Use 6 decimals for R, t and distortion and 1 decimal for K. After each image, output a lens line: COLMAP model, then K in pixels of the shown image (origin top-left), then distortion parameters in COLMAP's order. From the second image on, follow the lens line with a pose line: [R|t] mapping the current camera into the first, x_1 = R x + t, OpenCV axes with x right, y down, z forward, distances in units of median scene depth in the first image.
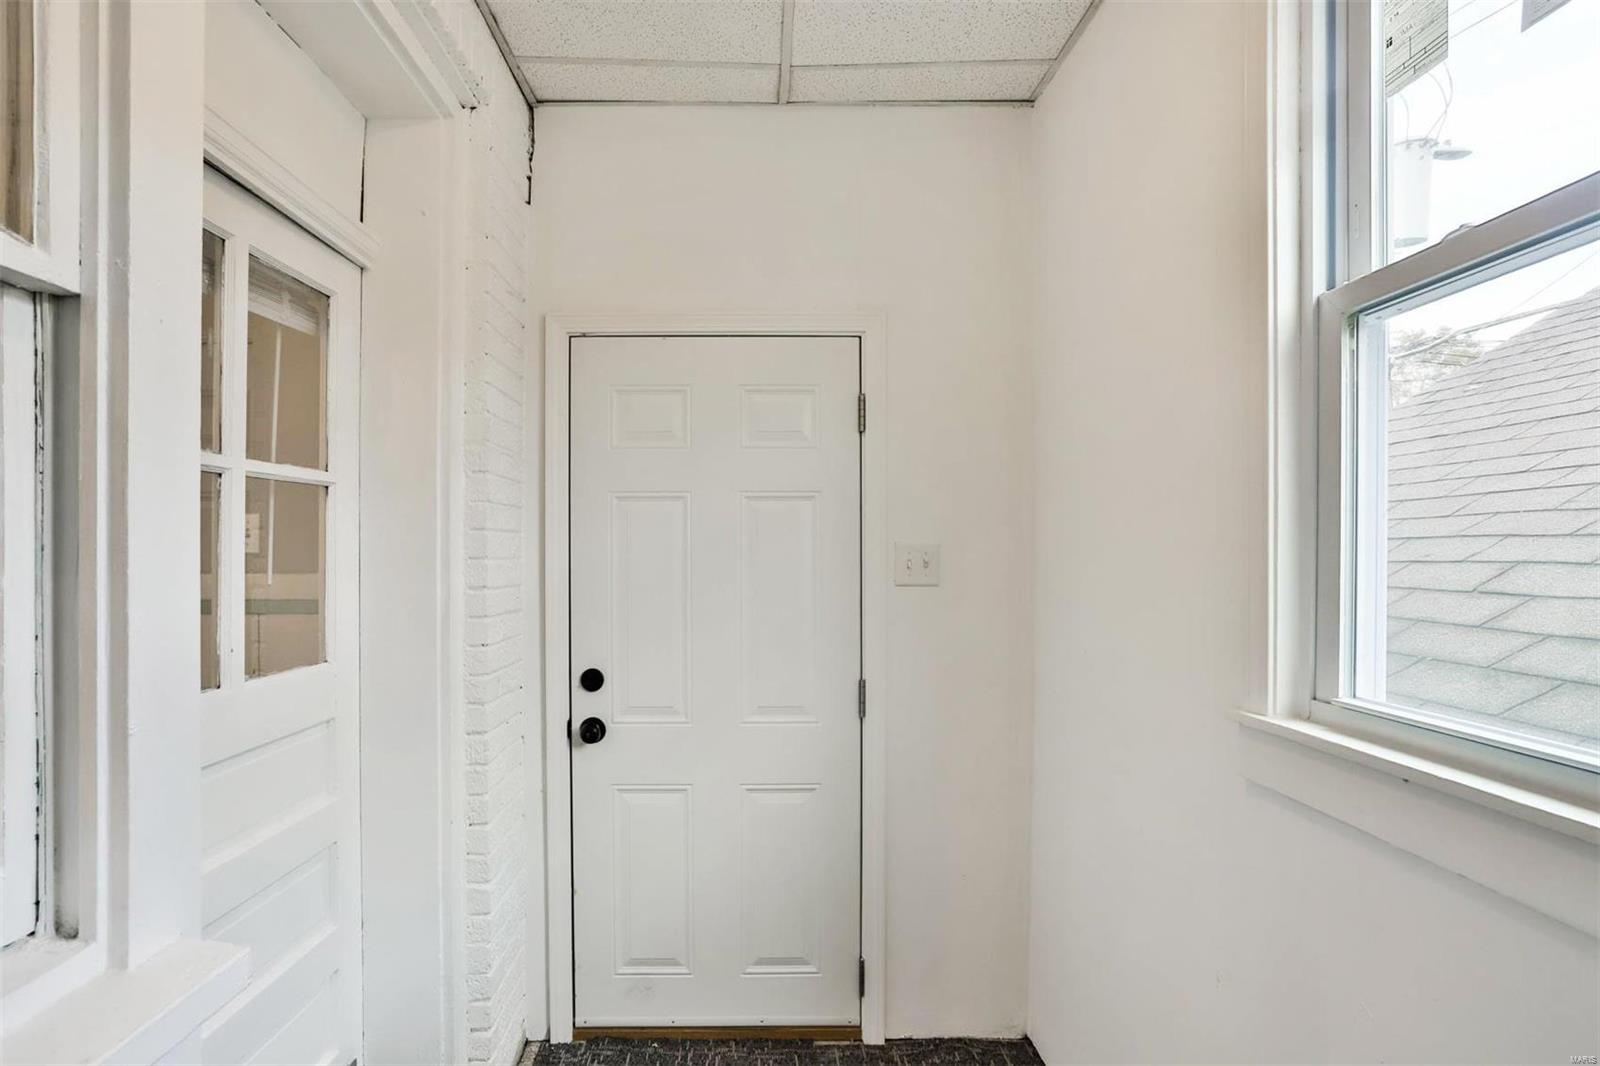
lens RADIAL K [[825.4, 0, 792.1], [0, 825.4, 546.9], [0, 0, 1]] dist [-0.041073, 0.025788]
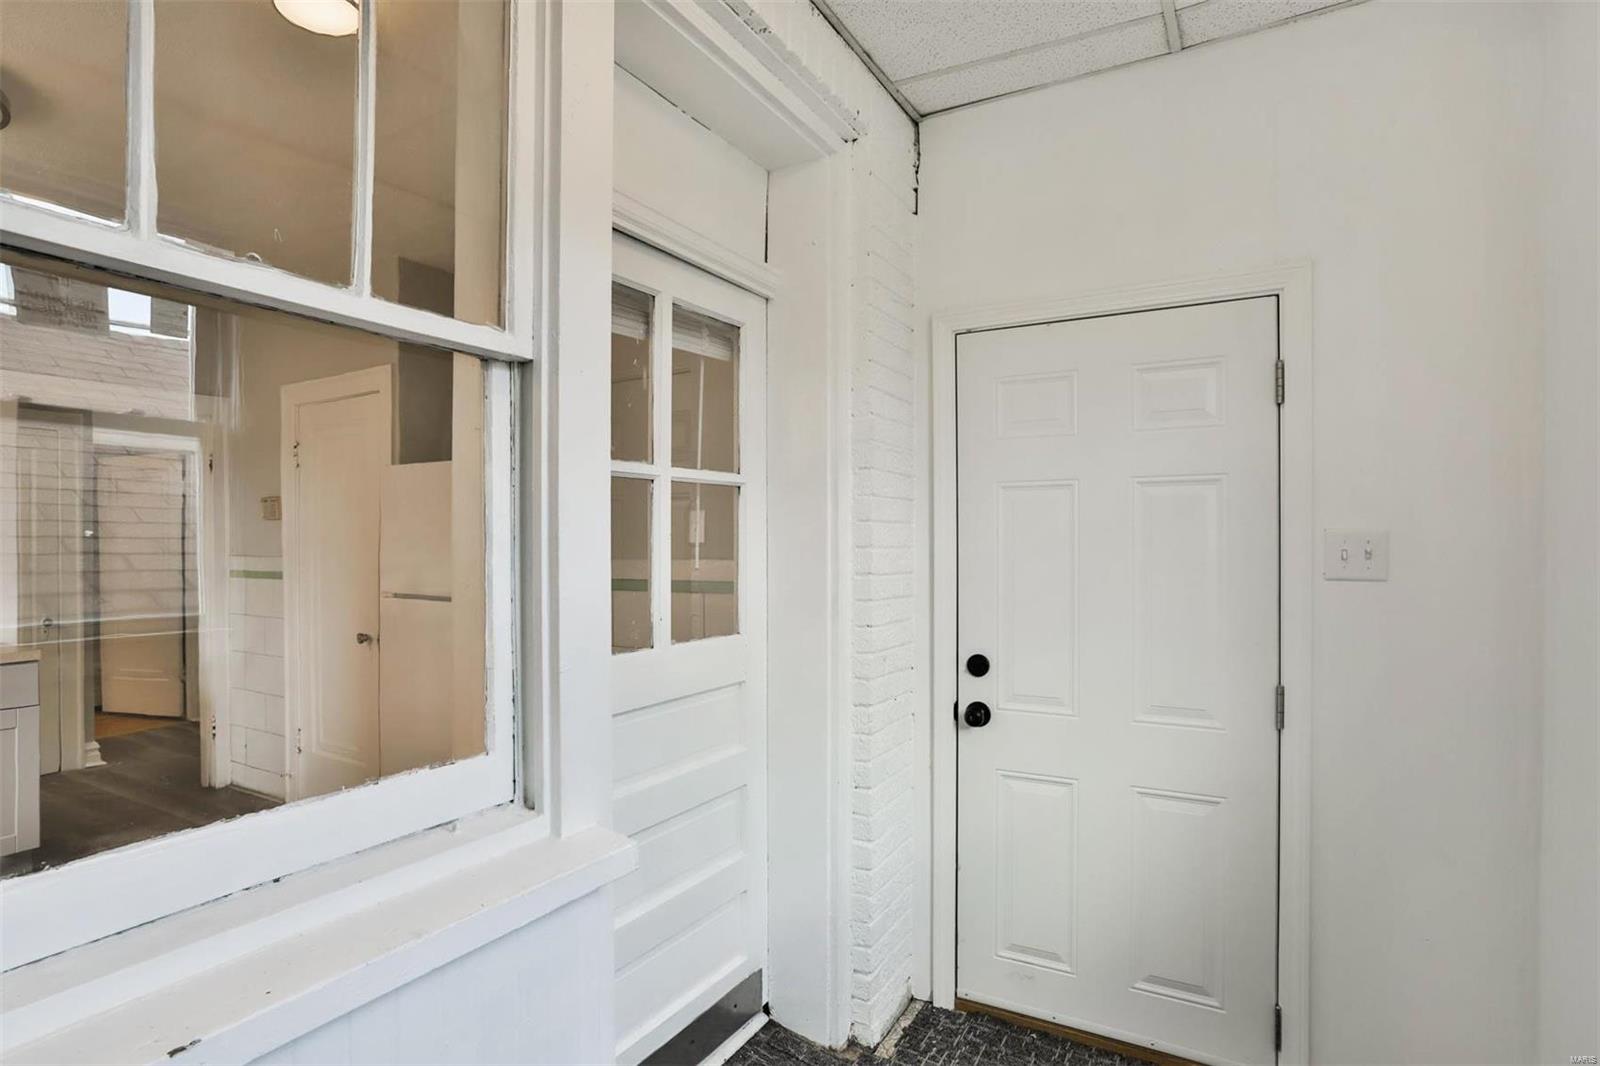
lens RADIAL K [[825.4, 0, 792.4], [0, 825.4, 540.3], [0, 0, 1]] dist [-0.041073, 0.025788]
pose [[0.868774, -0.002667, -0.495201, 0.082502], [0.004701, 0.999985, 0.002862, 0.001254], [0.495186, -0.004814, 0.868774, -0.010126]]
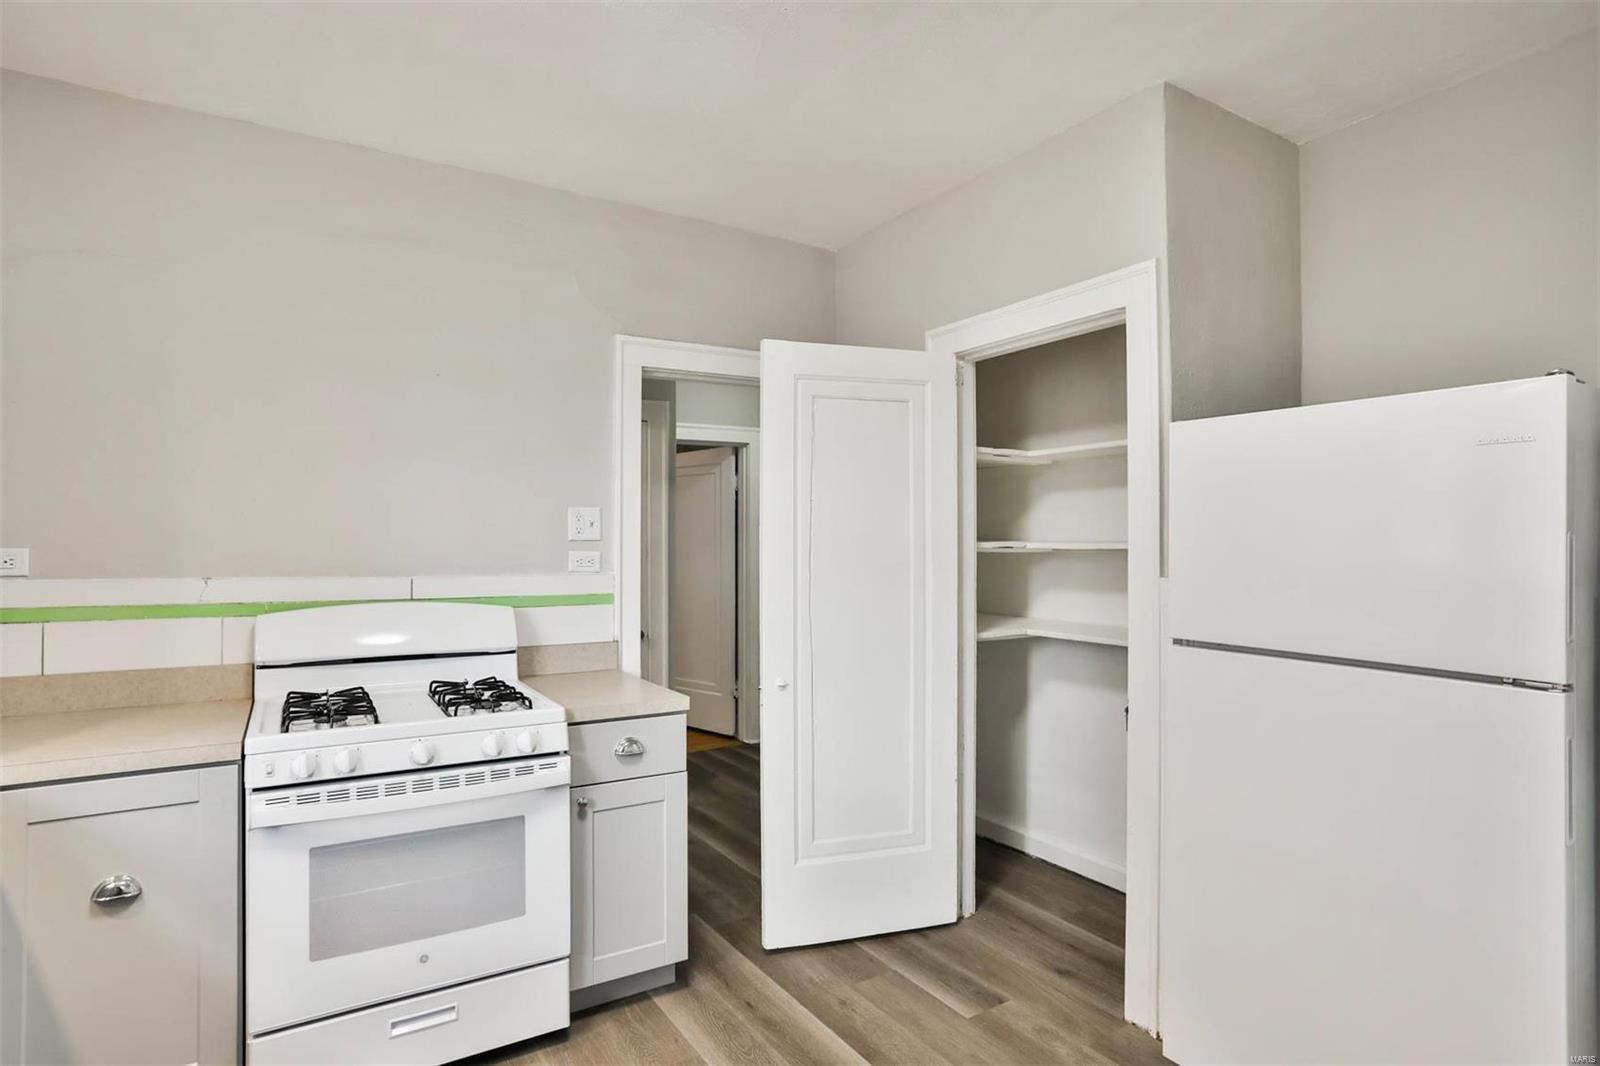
lens RADIAL K [[825.4, 0, 795.4], [0, 825.4, 524.0], [0, 0, 1]] dist [-0.041073, 0.025788]
pose [[0.552671, -0.016452, -0.833237, -1.236418], [0.006675, 0.999860, -0.015315, -0.022539], [0.833373, 0.002902, 0.552704, 0.151549]]
